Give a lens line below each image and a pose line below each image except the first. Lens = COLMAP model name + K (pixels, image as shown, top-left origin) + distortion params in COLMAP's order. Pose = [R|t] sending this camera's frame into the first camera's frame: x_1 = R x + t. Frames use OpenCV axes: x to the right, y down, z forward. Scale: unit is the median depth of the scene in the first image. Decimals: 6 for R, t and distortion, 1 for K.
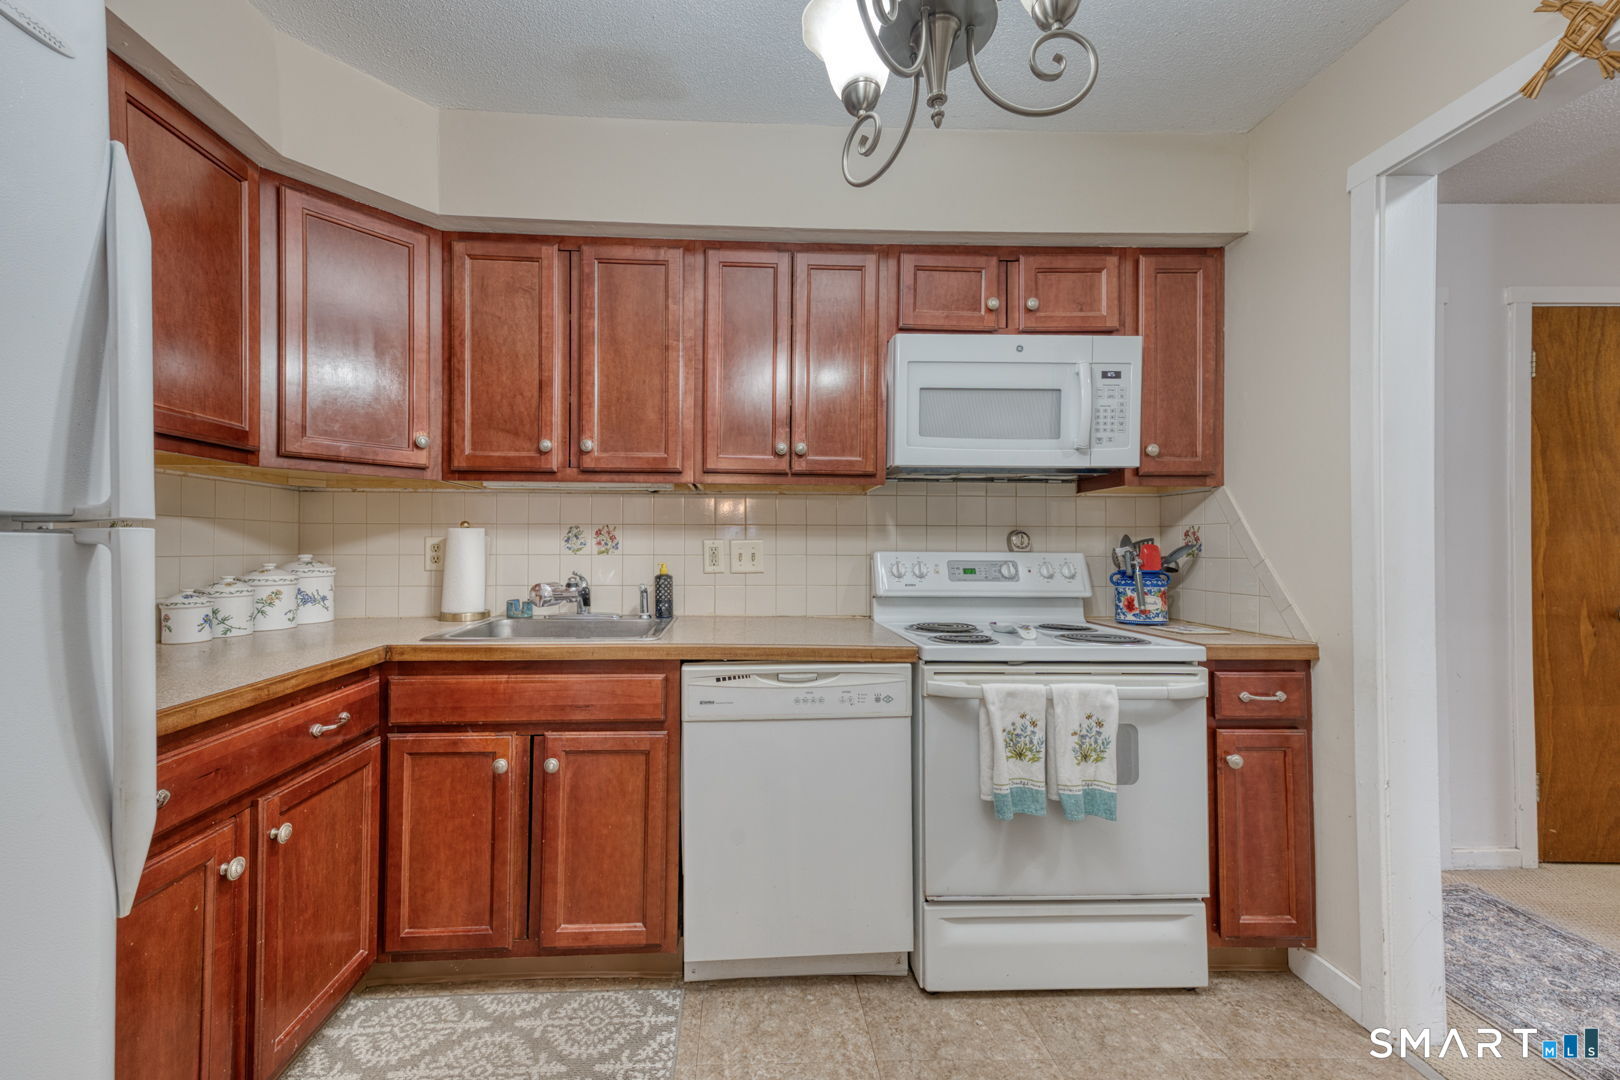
lens RADIAL K [[639.9, 0, 761.6], [0, 639.9, 538.3], [0, 0, 1]] dist [0.027591, -0.001740]
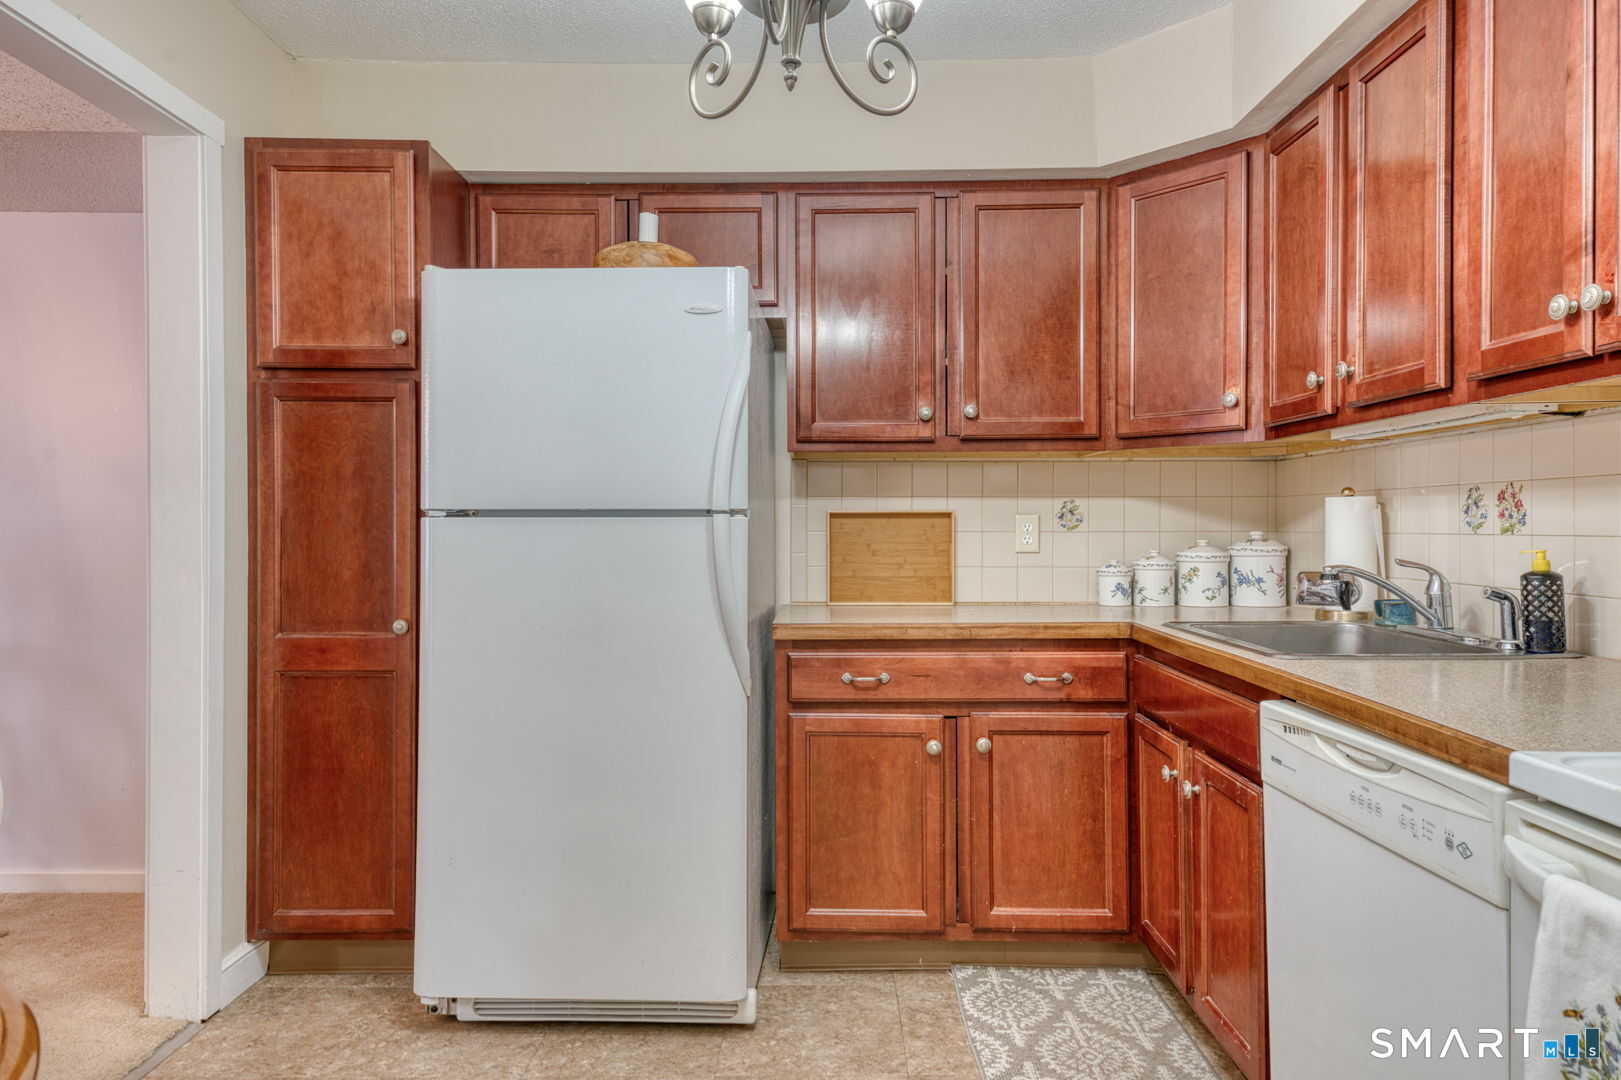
lens RADIAL K [[976.4, 0, 815.3], [0, 976.4, 532.1], [0, 0, 1]] dist [0.037656, -0.007420]
pose [[-0.043879, 0.003468, -0.999031, 0.885594], [0.013661, 0.999903, 0.002871, 0.016376], [0.998943, -0.013522, -0.043923, 0.554750]]
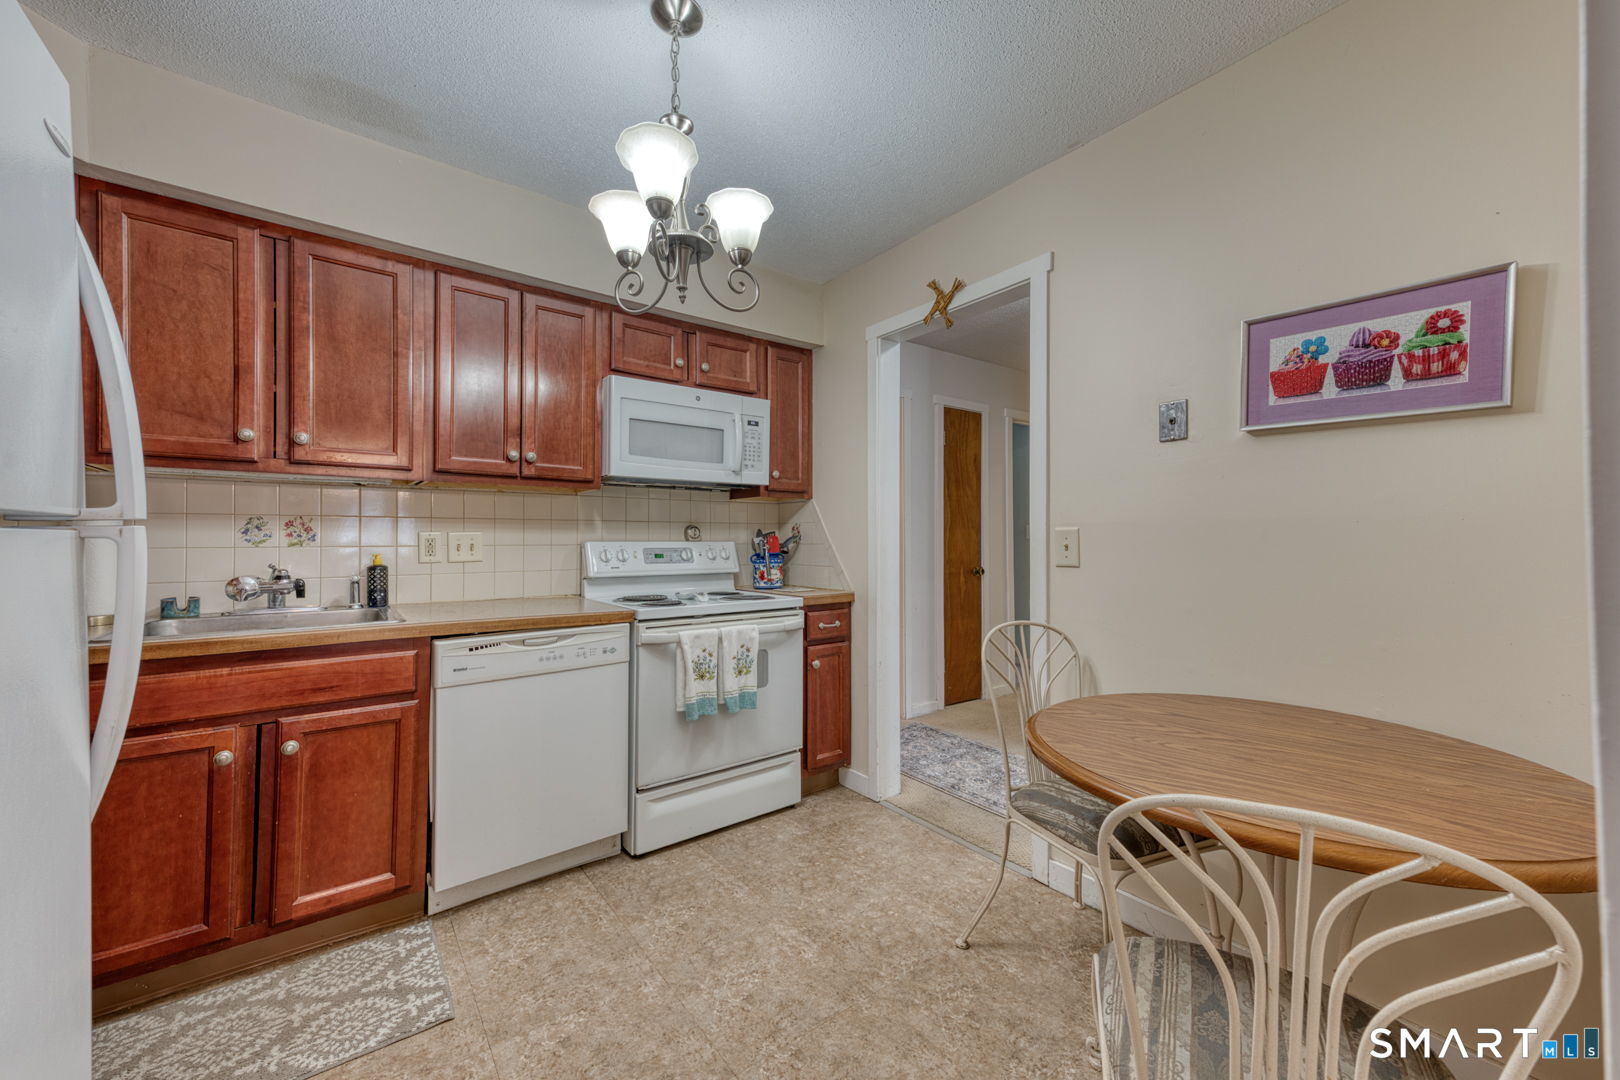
lens RADIAL K [[639.9, 0, 815.2], [0, 639.9, 529.3], [0, 0, 1]] dist [0.027591, -0.001740]
pose [[0.813371, 0.004808, 0.581725, -0.237859], [-0.005536, 0.999985, -0.000525, -0.006321], [-0.581719, -0.002793, 0.813385, -0.341408]]
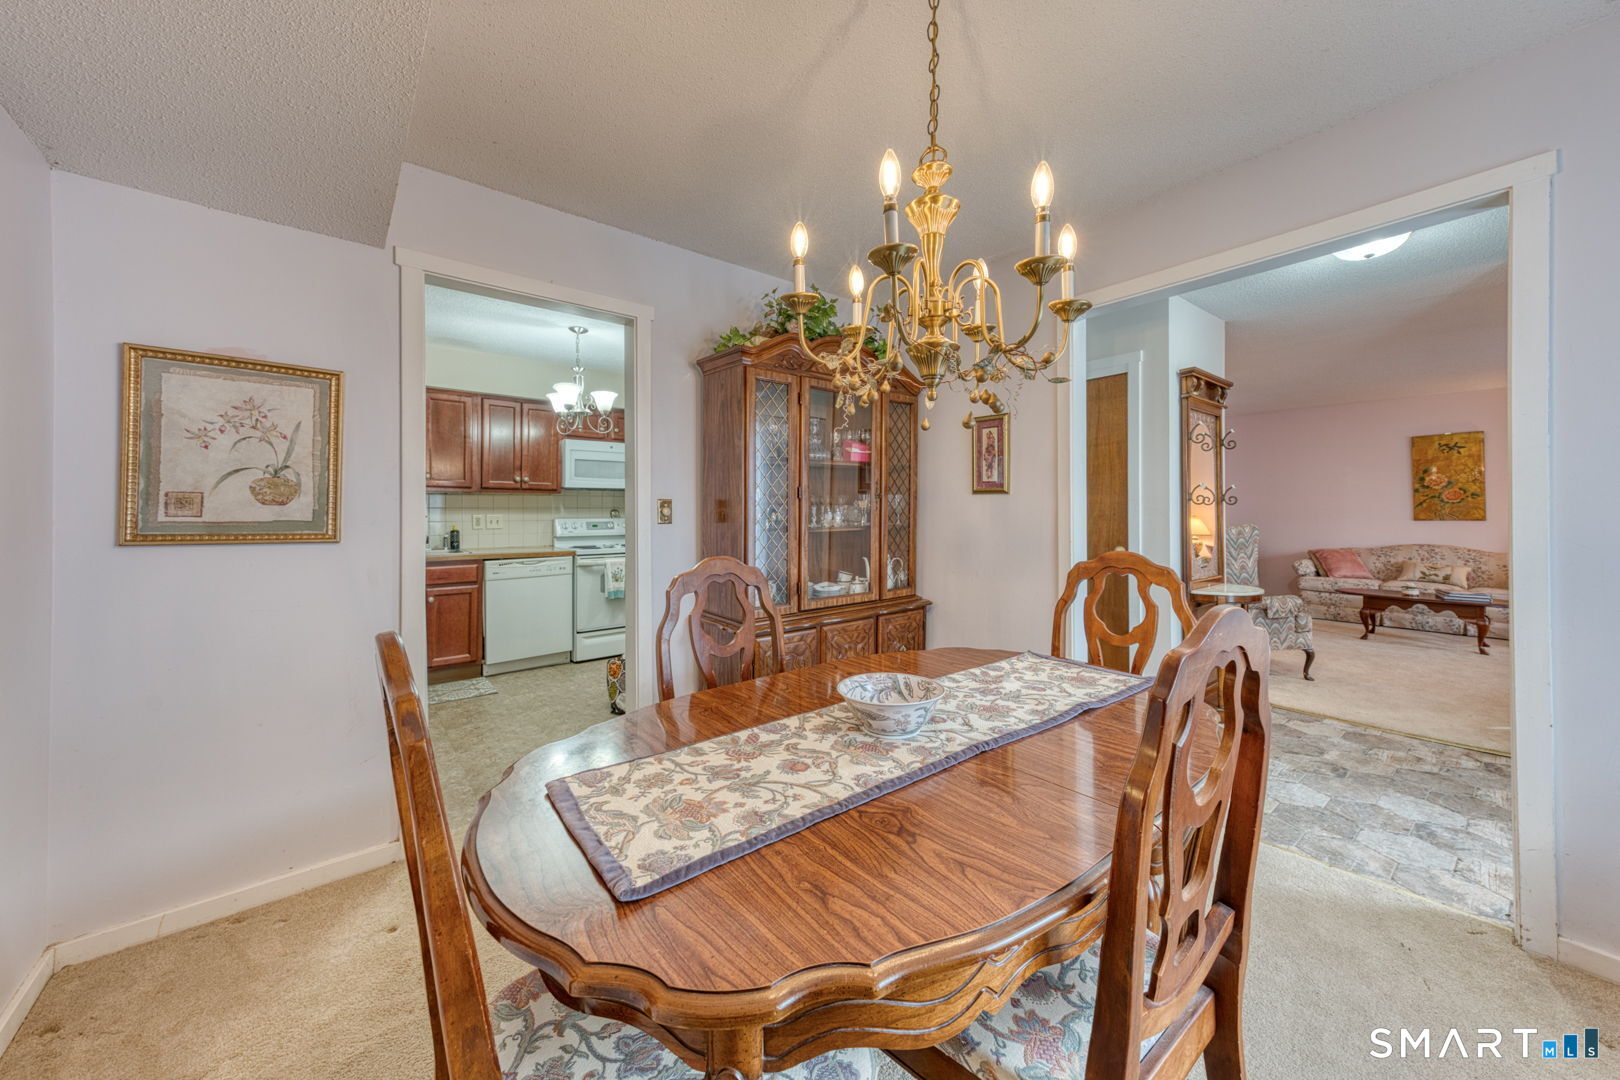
lens RADIAL K [[591.3, 0, 830.2], [0, 591.3, 506.6], [0, 0, 1]] dist [0.014889, -0.000062]
pose [[0.789024, -0.001756, 0.614360, -0.507969], [-0.001113, 0.999990, 0.004288, -0.048209], [-0.614361, -0.004067, 0.789014, -1.894286]]
